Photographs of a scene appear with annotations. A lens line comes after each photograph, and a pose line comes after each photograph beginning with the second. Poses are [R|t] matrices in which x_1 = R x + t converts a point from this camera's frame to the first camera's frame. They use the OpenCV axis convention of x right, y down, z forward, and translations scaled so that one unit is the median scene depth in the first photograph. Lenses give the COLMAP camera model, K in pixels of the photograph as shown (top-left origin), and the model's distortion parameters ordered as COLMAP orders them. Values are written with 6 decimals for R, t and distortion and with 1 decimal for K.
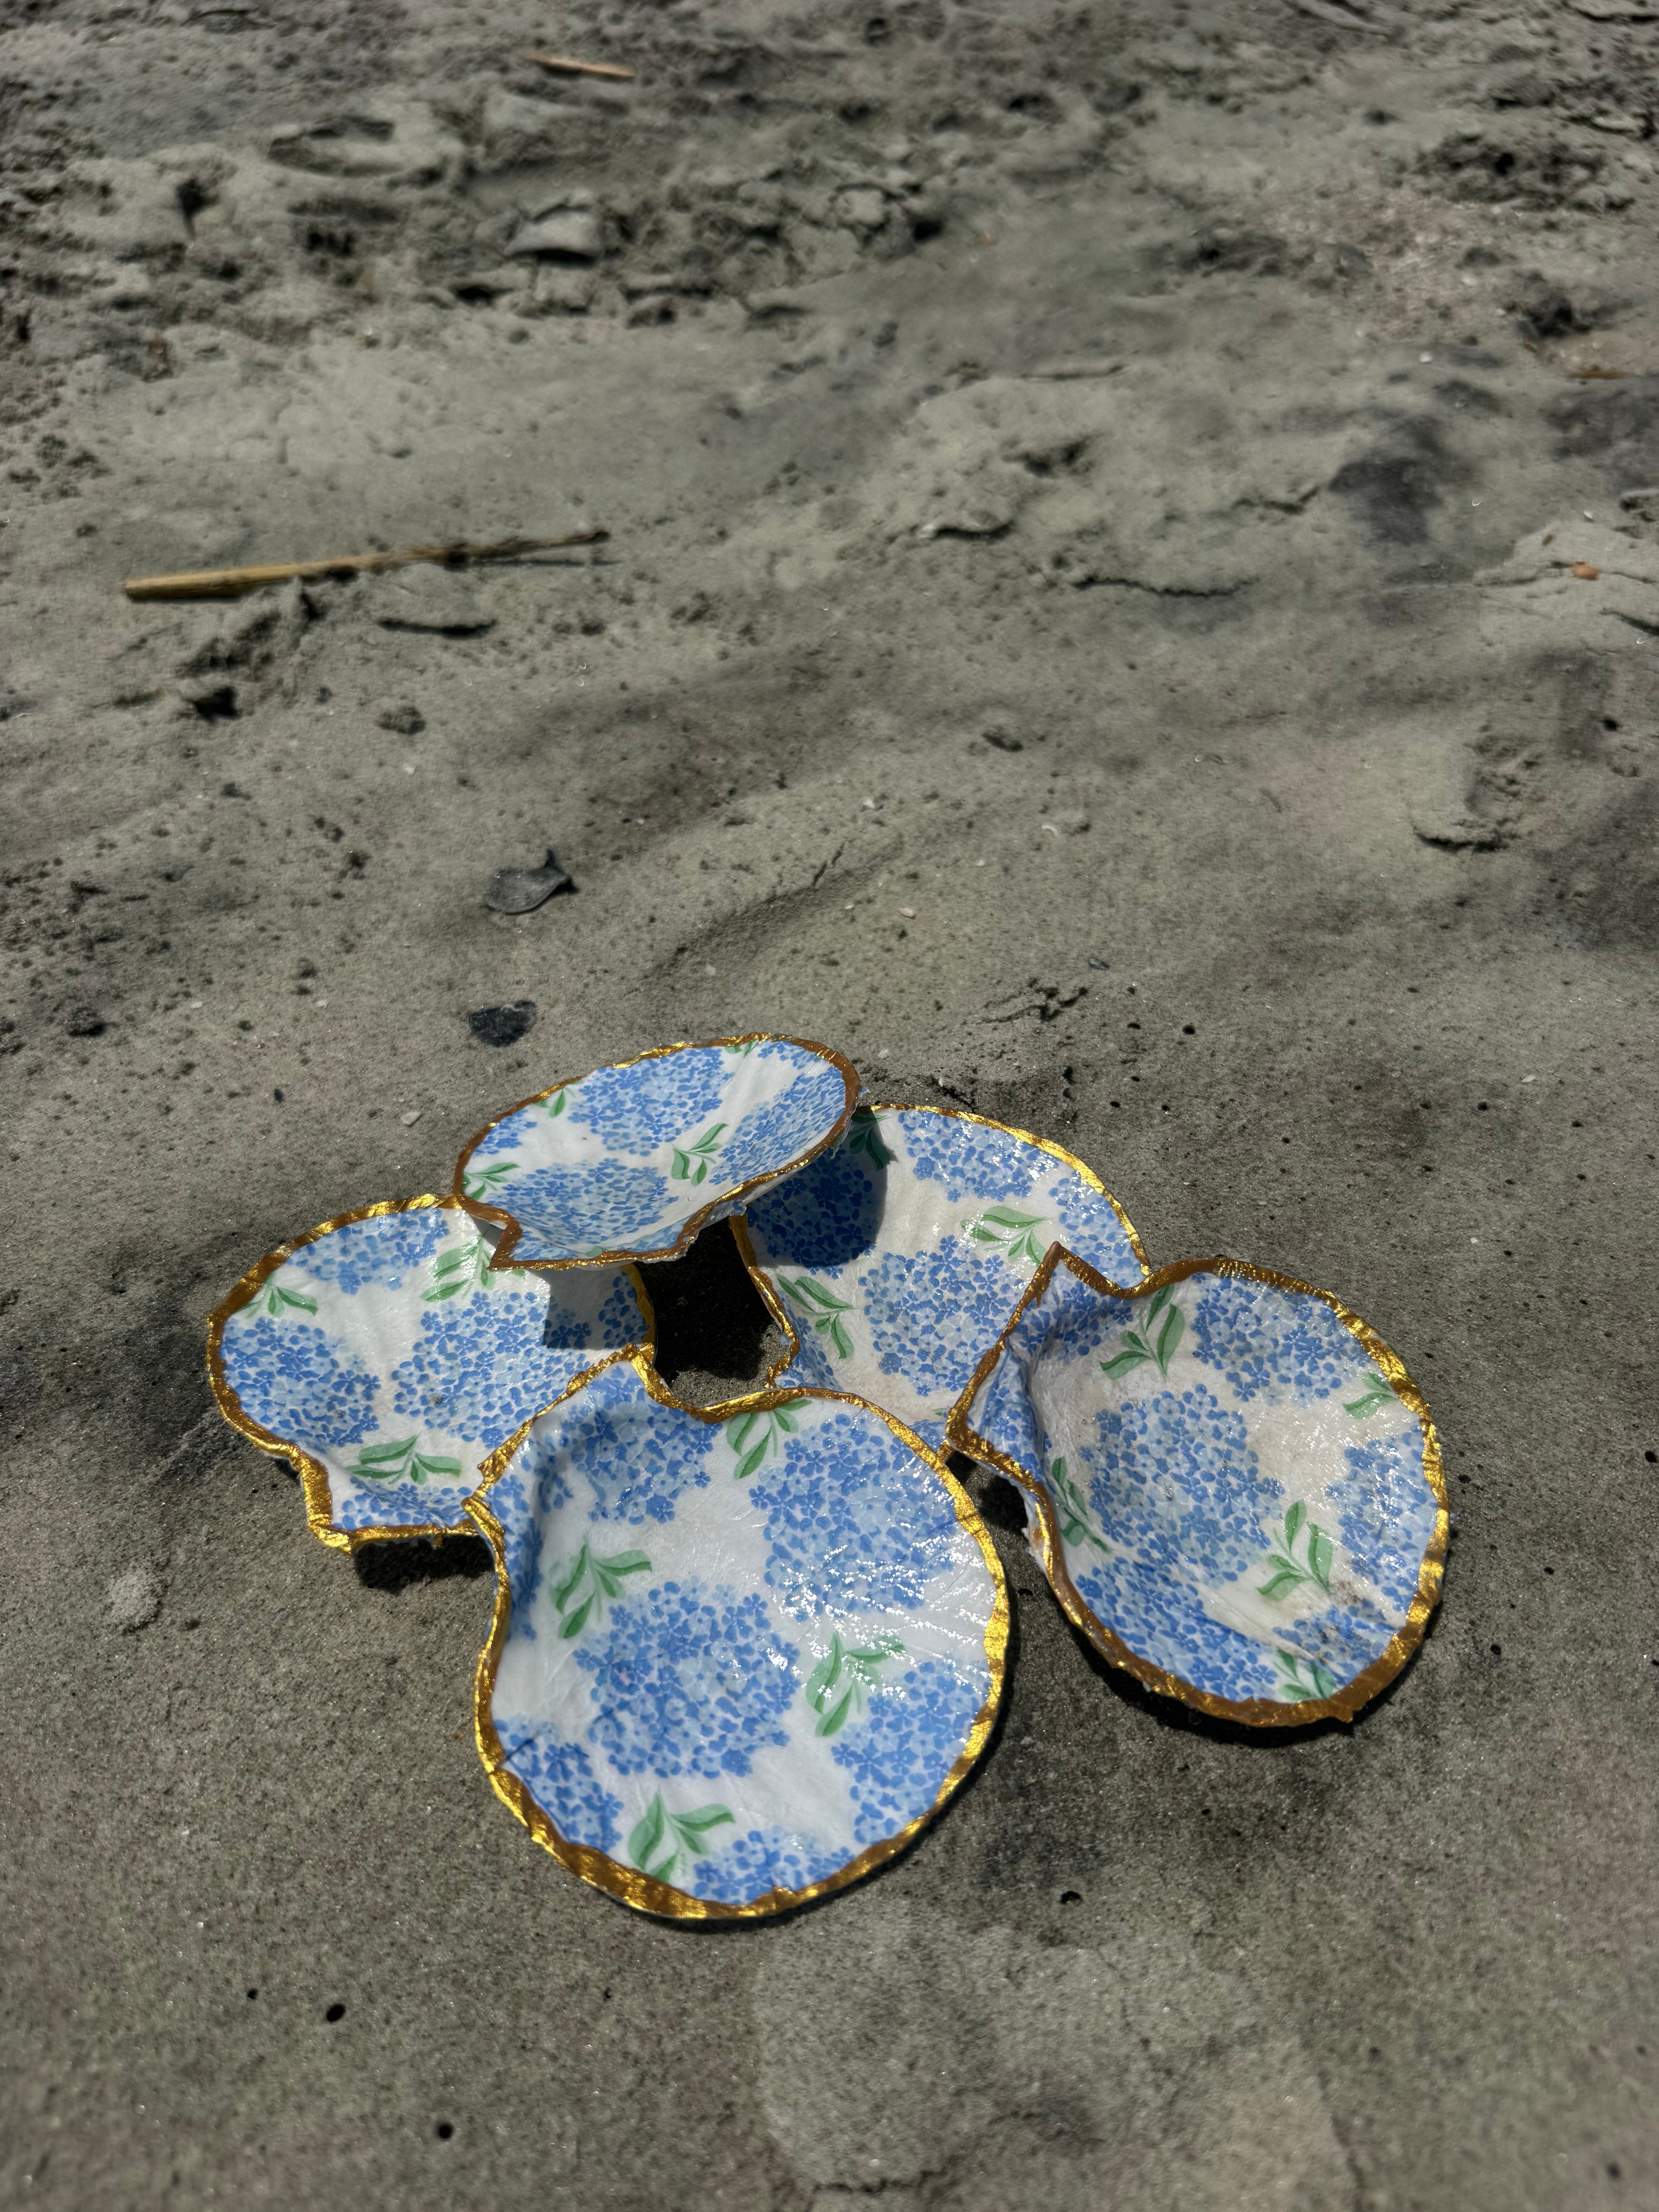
lens RADIAL K [[1586.9, 0, 838.7], [0, 1586.9, 1108.4], [0, 0, 1]] dist [0.128592, -0.330338]
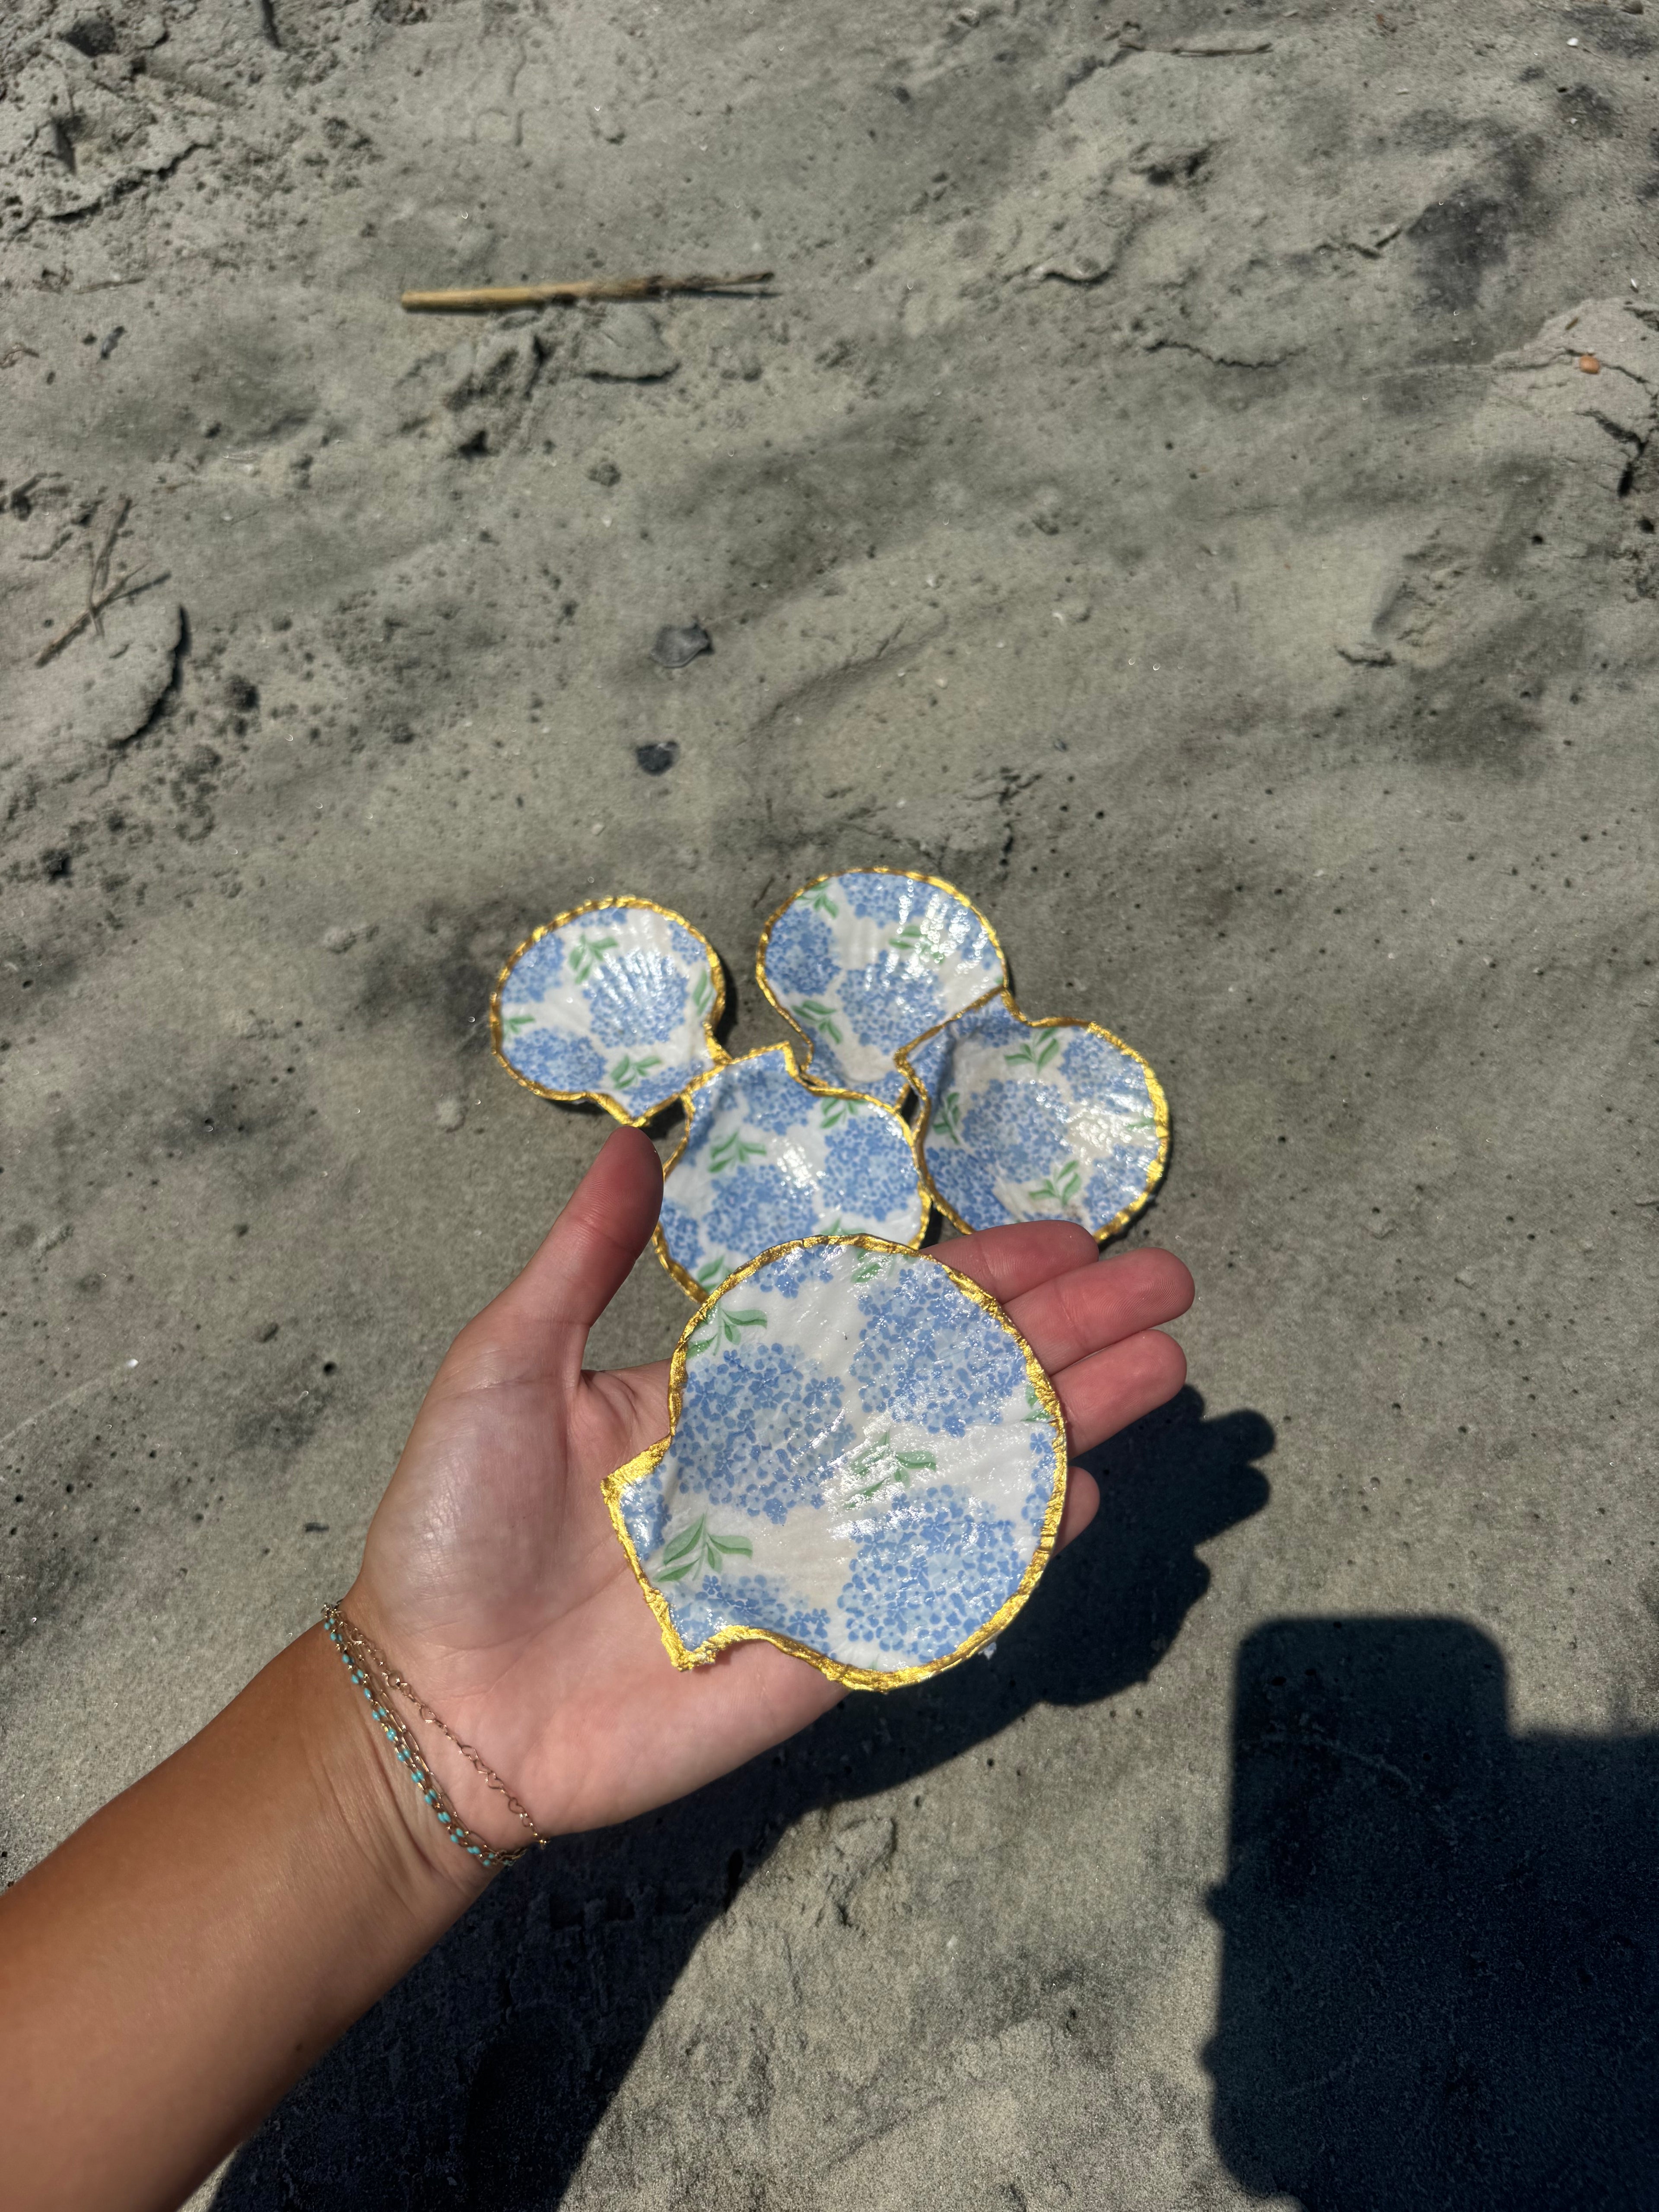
lens RADIAL K [[1603.2, 0, 837.3], [0, 1603.2, 1098.0], [0, 0, 1]] dist [0.082455, -0.217839]
pose [[0.985512, 0.130652, -0.108144, 0.207573], [-0.077204, 0.913322, 0.399853, -0.468999], [0.151012, -0.385711, 0.910177, -0.623849]]
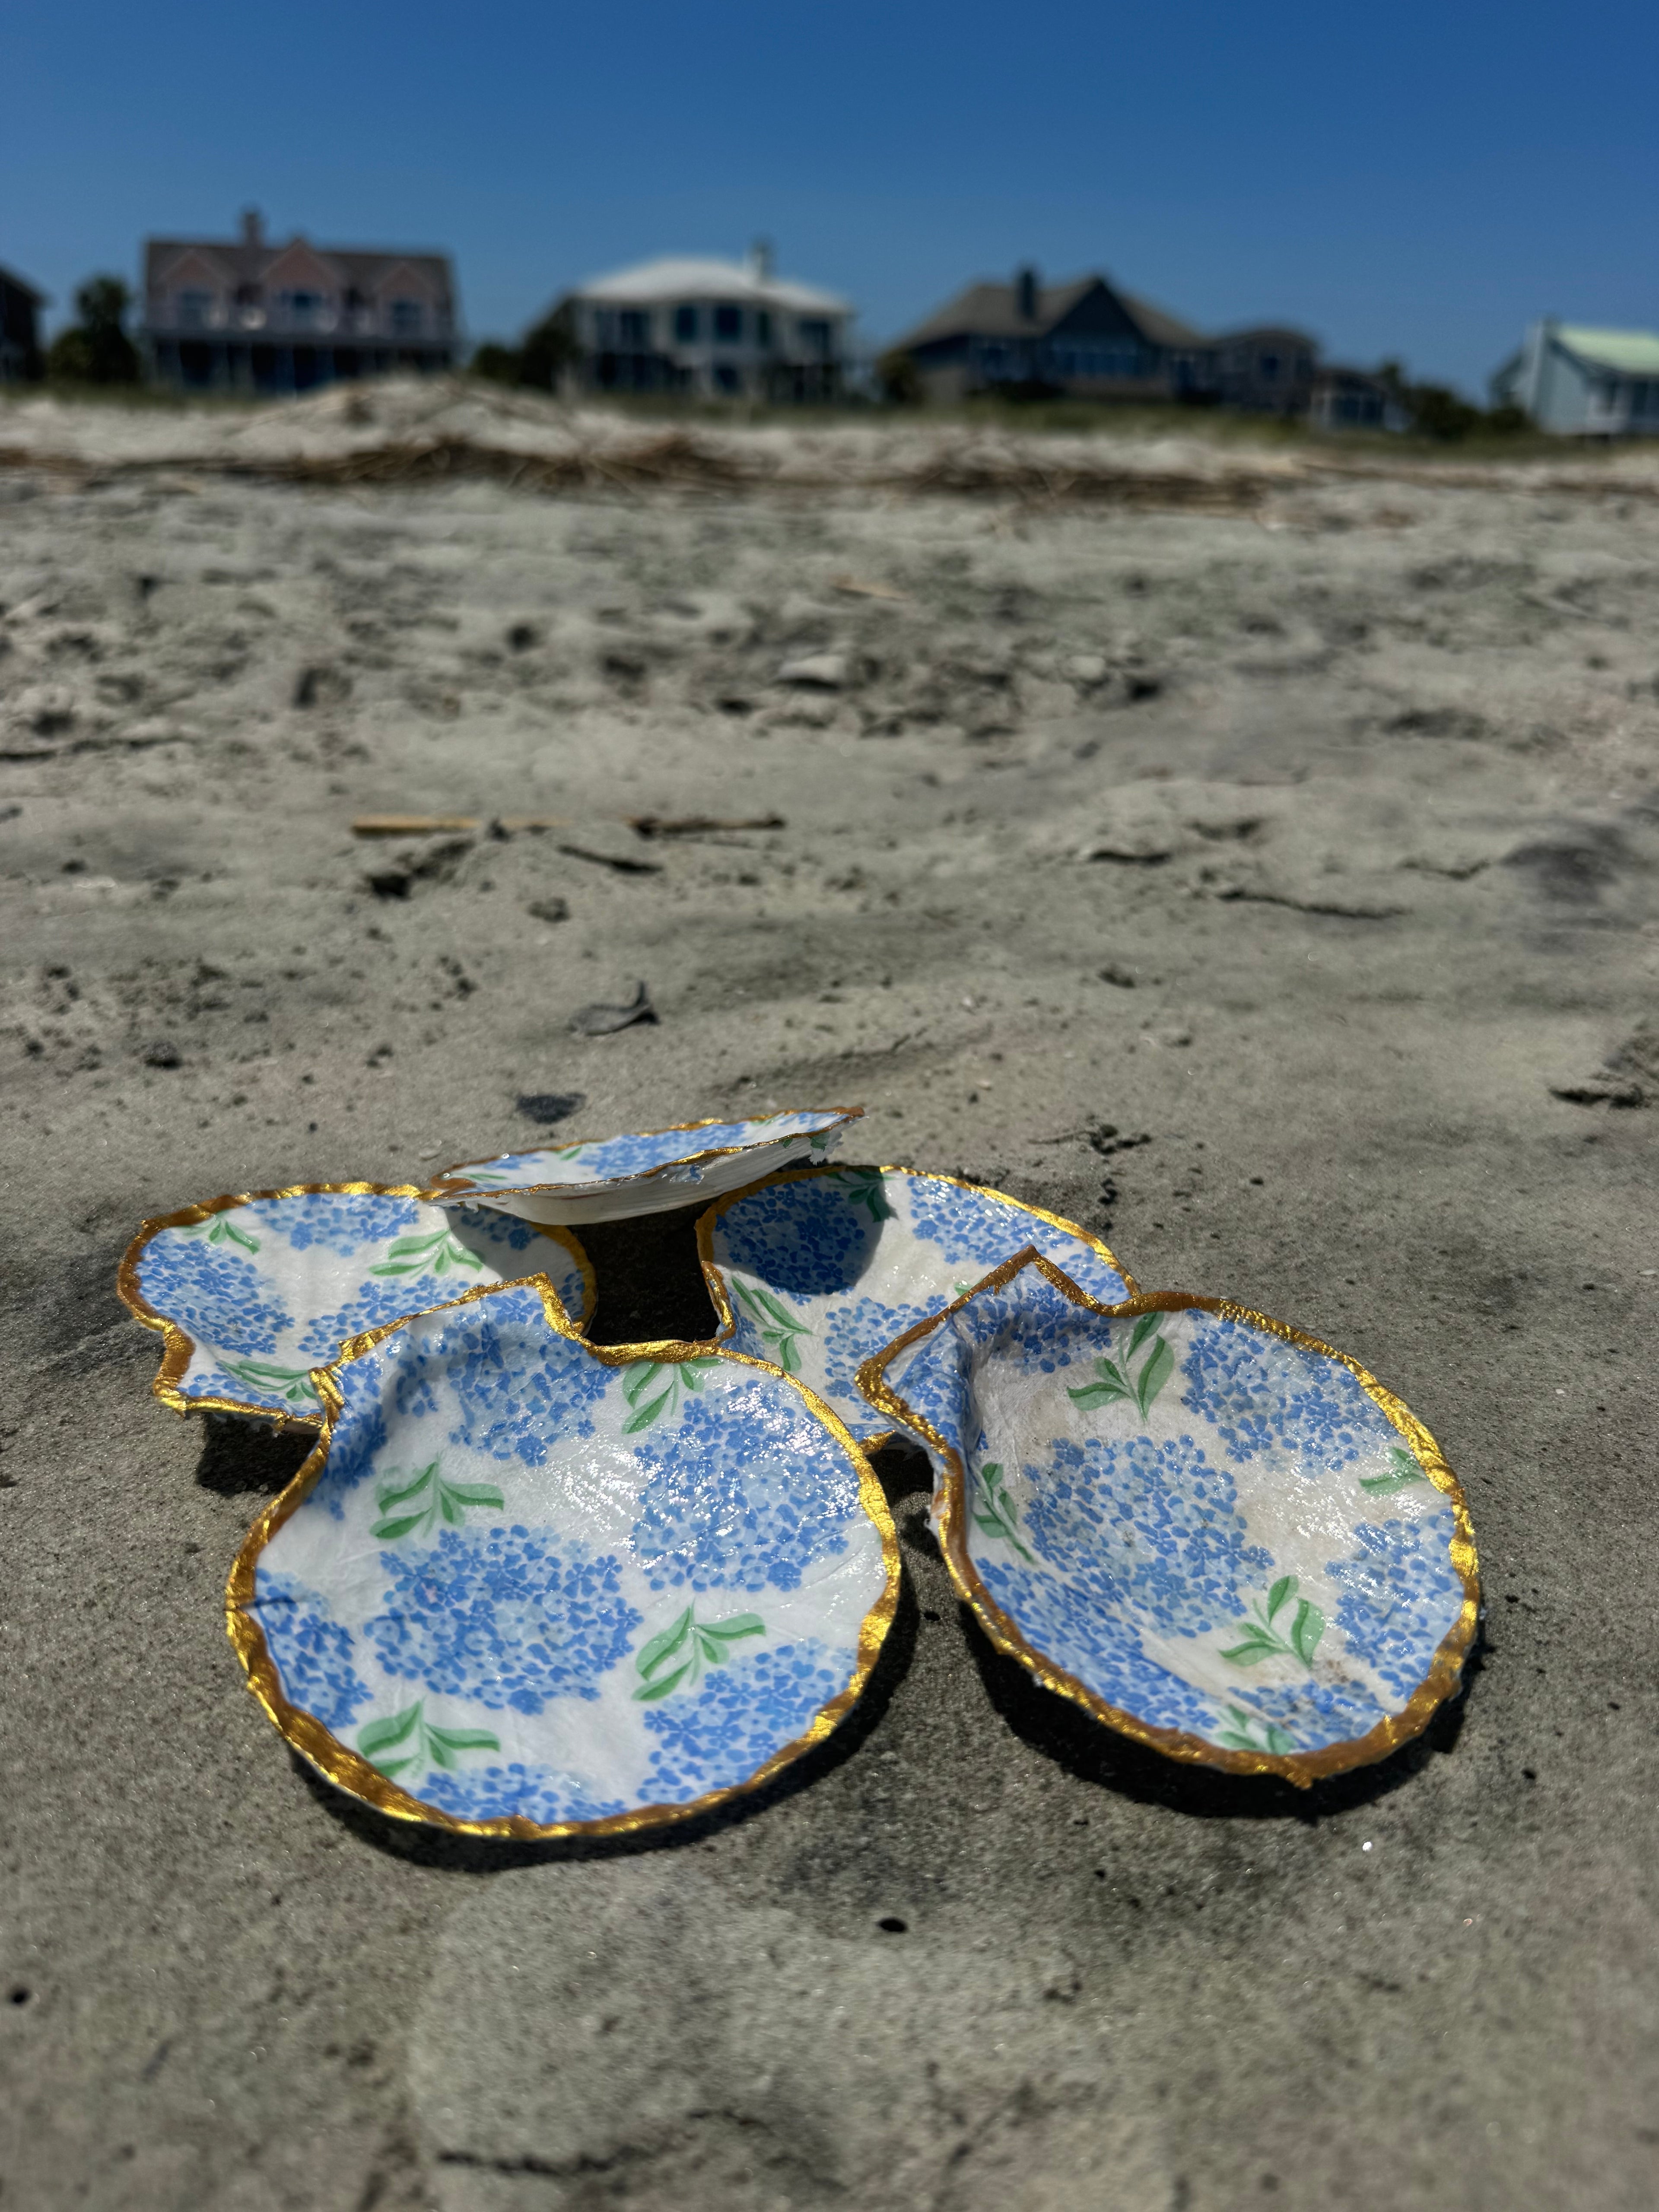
lens RADIAL K [[1603.2, 0, 837.3], [0, 1603.2, 1098.0], [0, 0, 1]] dist [0.082455, -0.217839]
pose [[0.979764, 0.099475, -0.173687, 0.167069], [-0.155494, 0.924678, -0.347552, 0.315667], [0.126032, 0.367527, 0.921434, 0.122404]]
